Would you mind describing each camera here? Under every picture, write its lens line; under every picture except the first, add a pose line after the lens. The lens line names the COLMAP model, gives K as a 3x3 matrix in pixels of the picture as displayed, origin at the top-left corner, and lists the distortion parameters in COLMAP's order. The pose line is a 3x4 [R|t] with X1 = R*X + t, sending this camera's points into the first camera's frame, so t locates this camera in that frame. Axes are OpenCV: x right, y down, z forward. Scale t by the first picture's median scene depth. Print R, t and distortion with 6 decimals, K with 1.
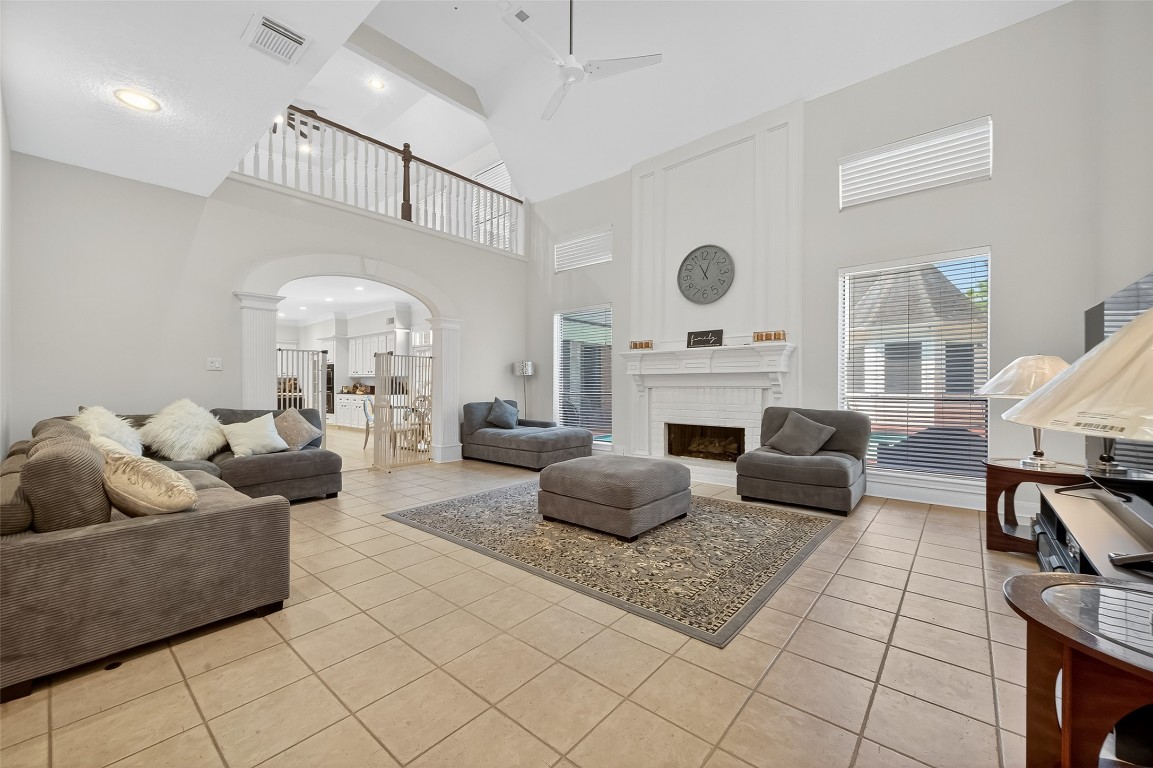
lens RADIAL K [[448.5, 0, 588.4], [0, 448.5, 389.7], [0, 0, 1]] dist [0.009388, -0.001974]
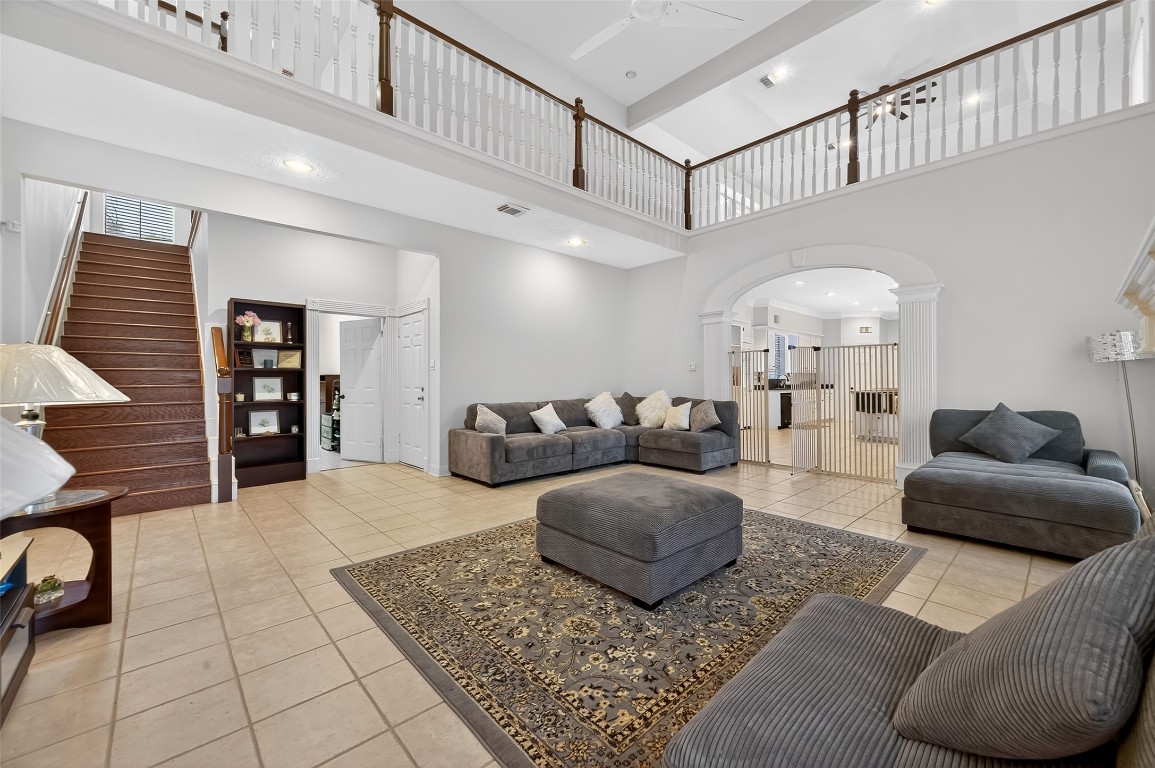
lens RADIAL K [[449.3, 0, 565.6], [0, 449.3, 377.8], [0, 0, 1]] dist [0.009388, -0.001974]
pose [[-0.139237, -0.007784, -0.990228, 0.942610], [-0.010057, 0.999929, -0.006446, -0.011903], [0.990208, 0.009062, -0.139306, 1.138497]]
